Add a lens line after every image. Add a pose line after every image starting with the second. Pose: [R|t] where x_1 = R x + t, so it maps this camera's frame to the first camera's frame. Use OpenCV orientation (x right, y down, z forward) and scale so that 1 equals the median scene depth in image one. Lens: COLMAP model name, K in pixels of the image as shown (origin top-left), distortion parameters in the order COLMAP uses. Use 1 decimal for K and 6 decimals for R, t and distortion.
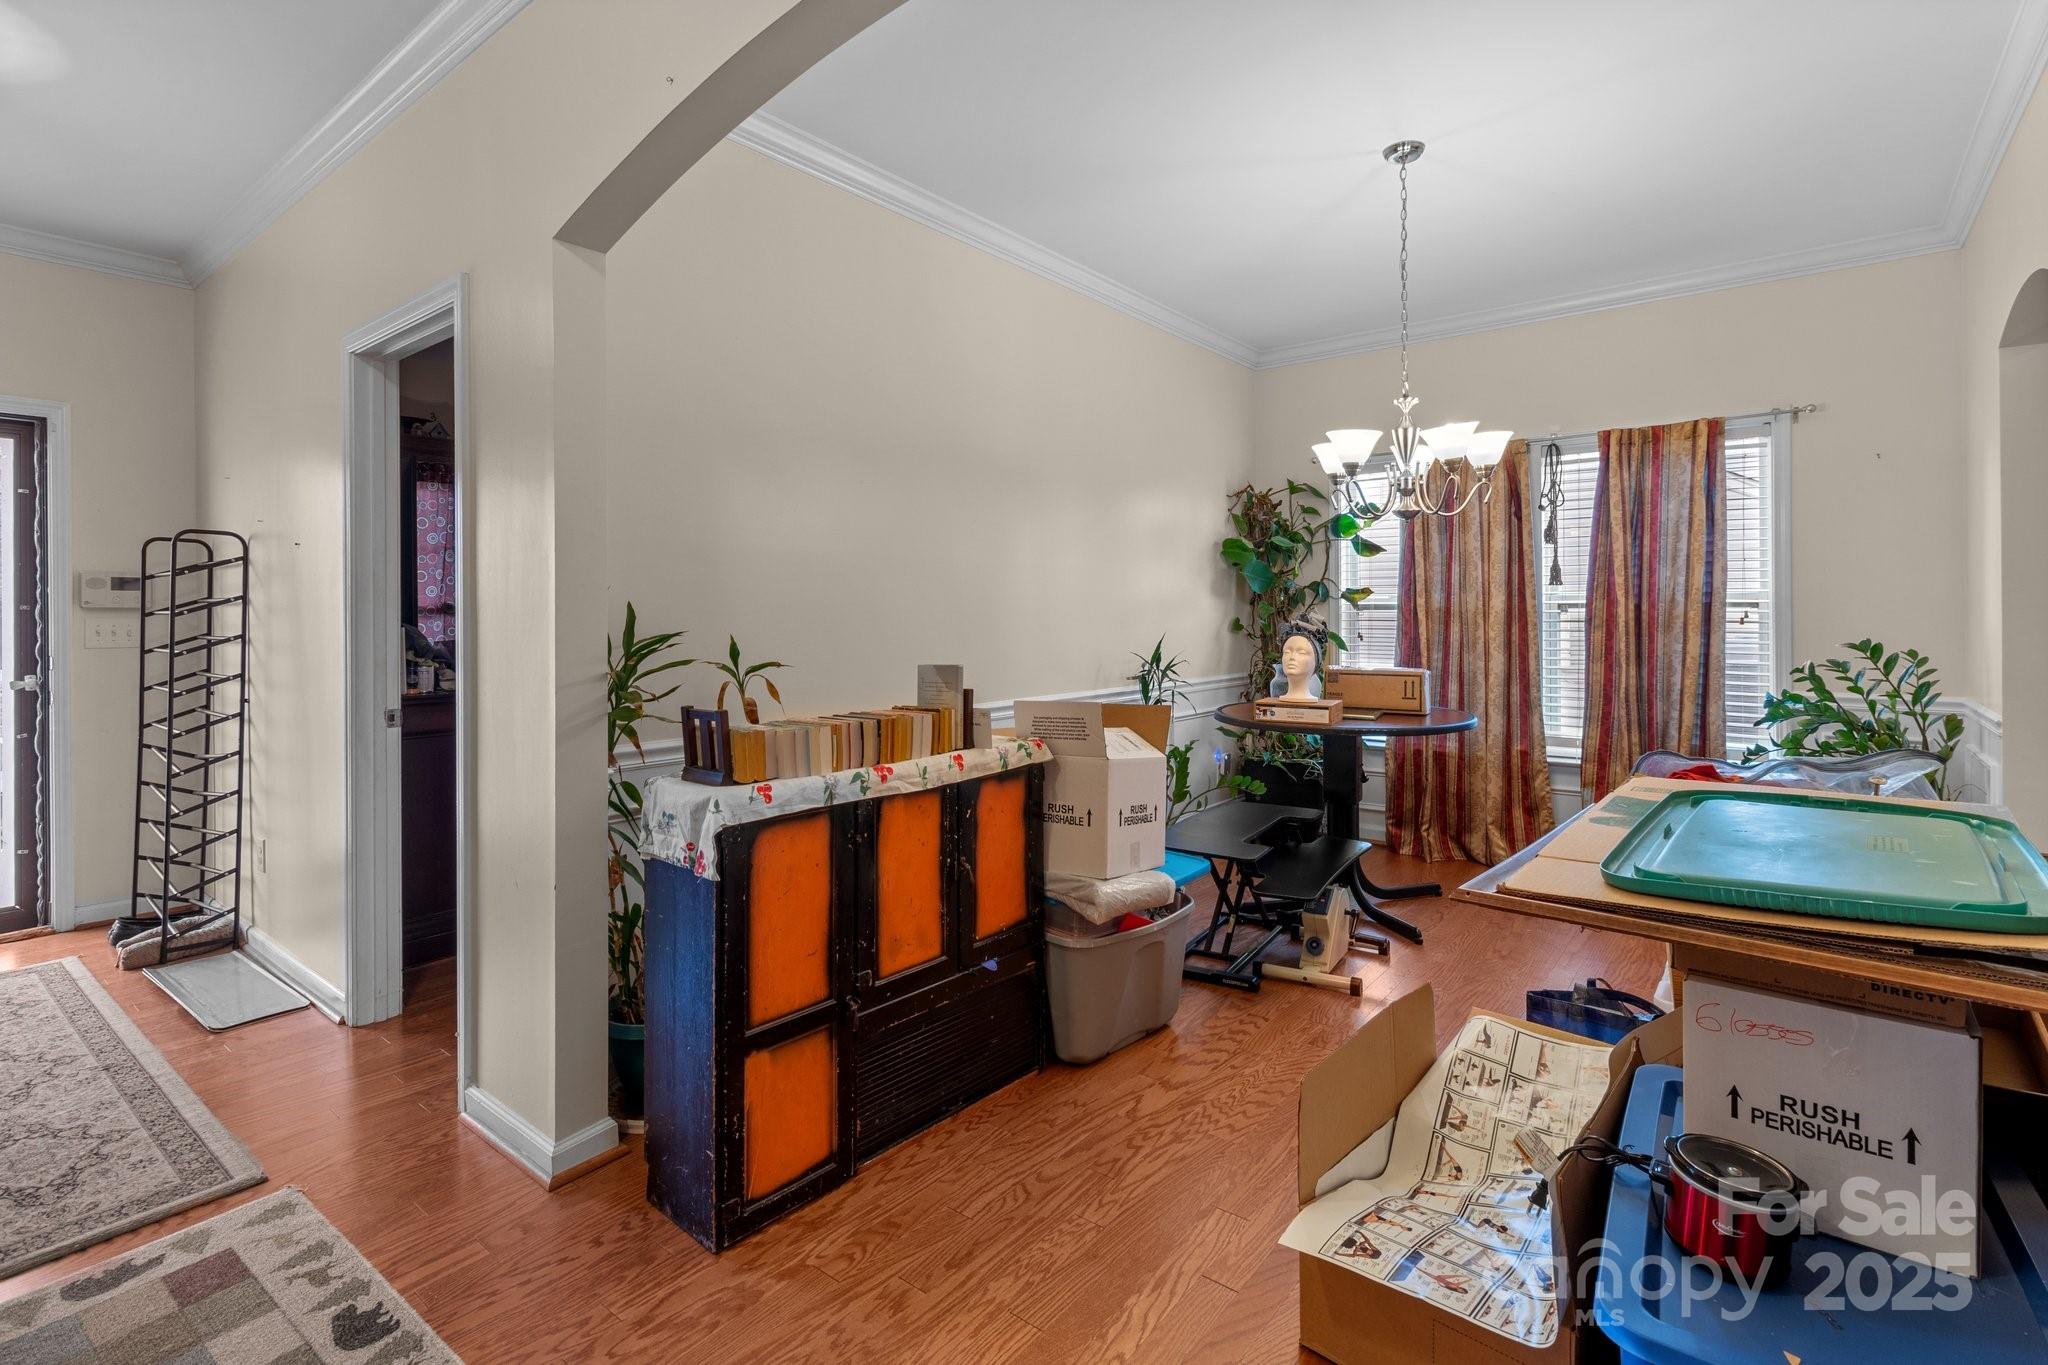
lens RADIAL K [[963.2, 0, 1023.4], [0, 963.2, 645.6], [0, 0, 1]] dist [-0.000070, -0.000521]
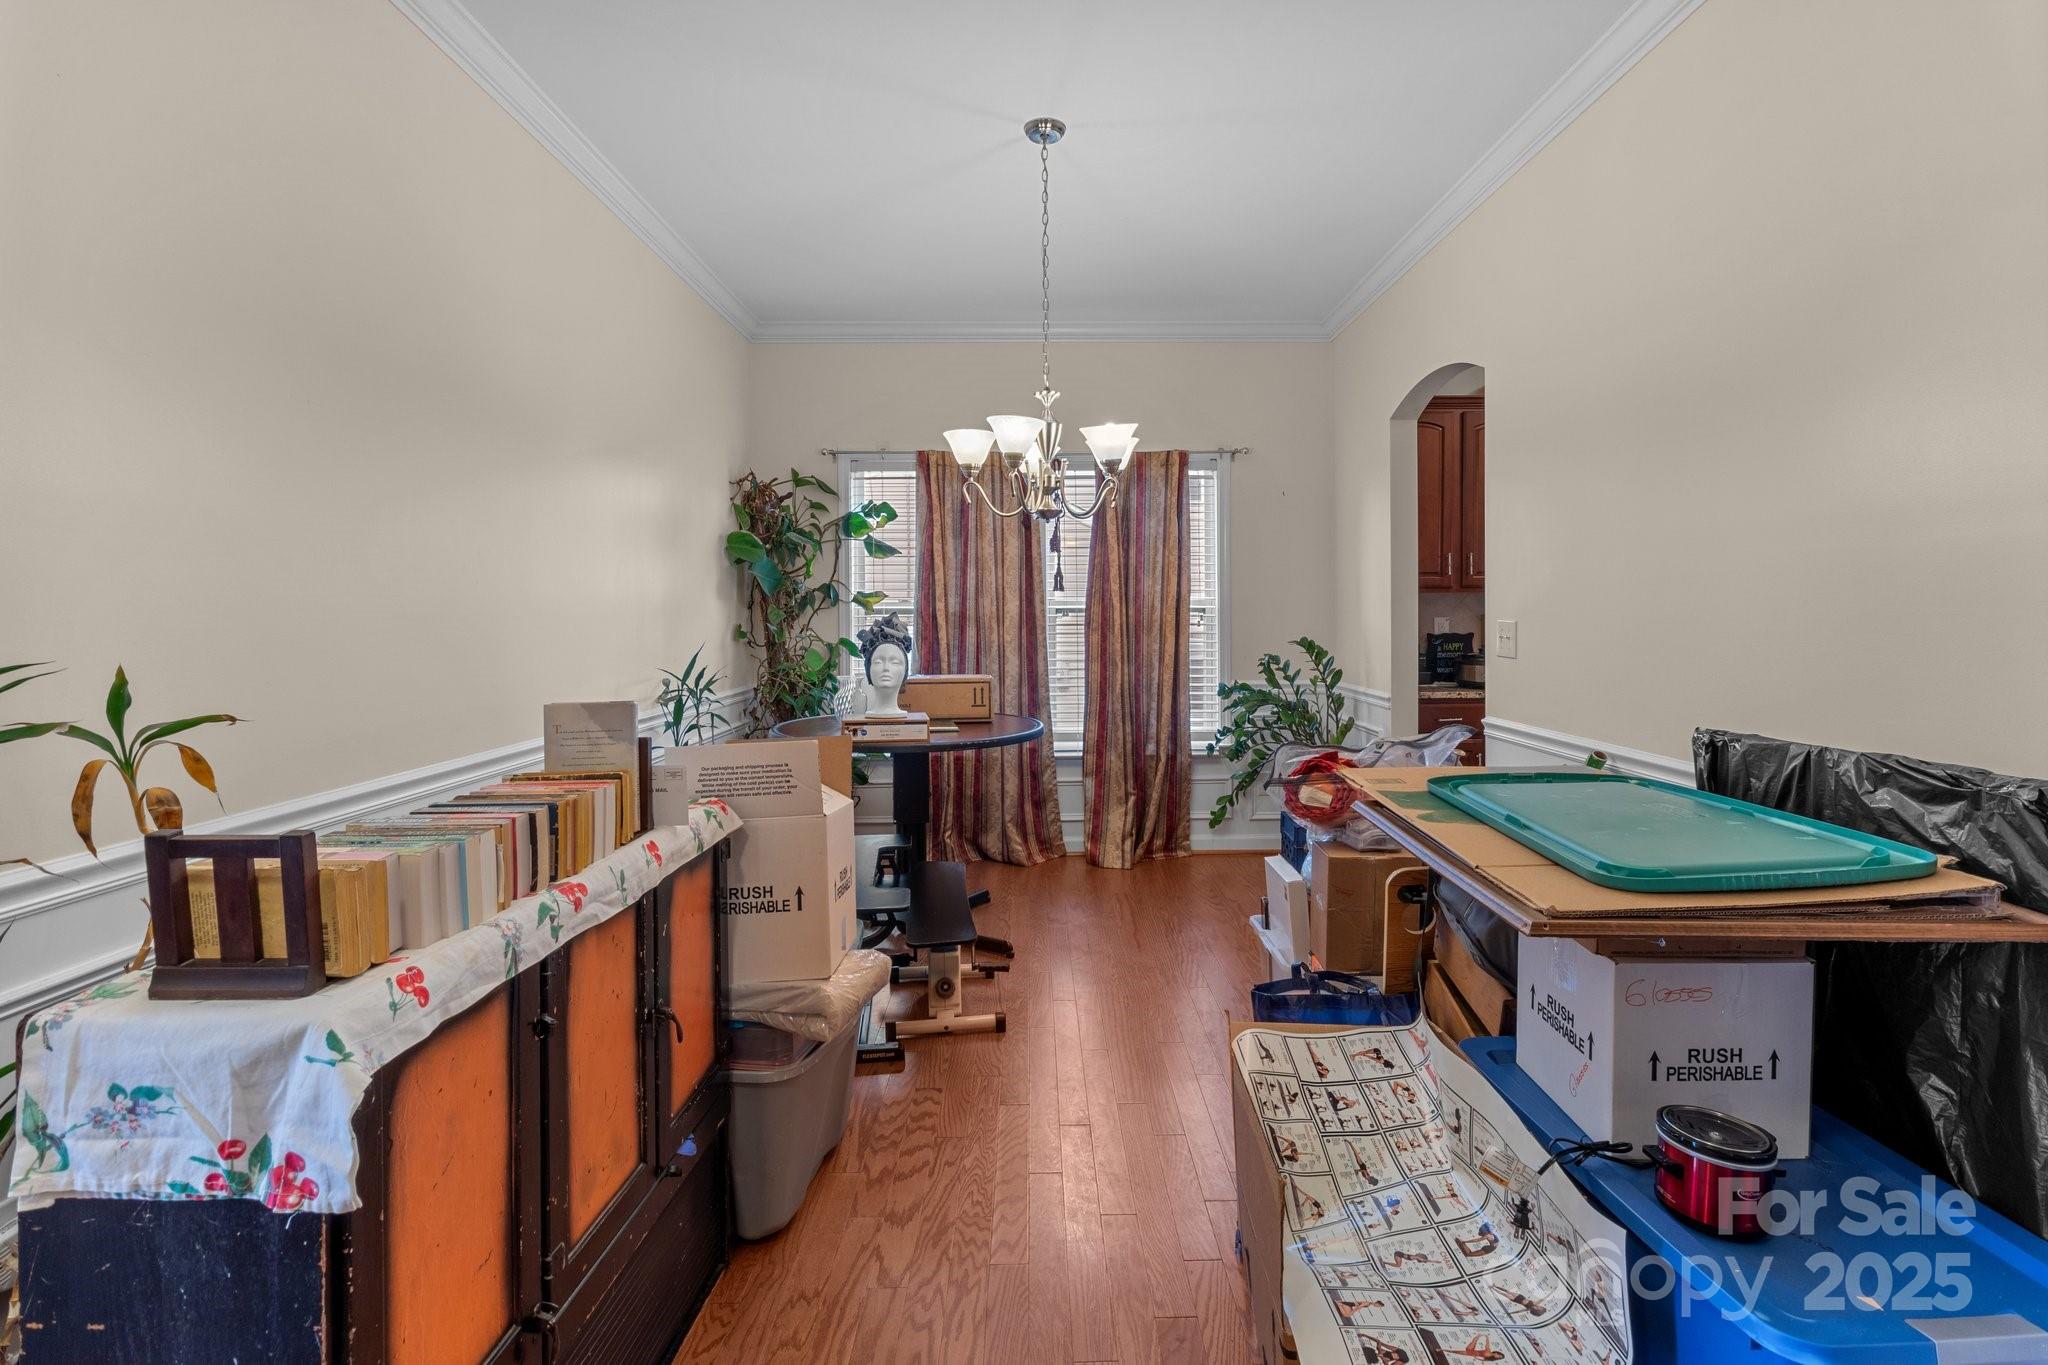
lens RADIAL K [[963.2, 0, 1023.4], [0, 963.2, 645.6], [0, 0, 1]] dist [-0.000070, -0.000521]
pose [[0.769054, -0.021232, 0.638831, -0.180788], [0.023859, 0.999705, 0.004504, -0.008930], [-0.638739, 0.011779, 0.769334, 0.221891]]
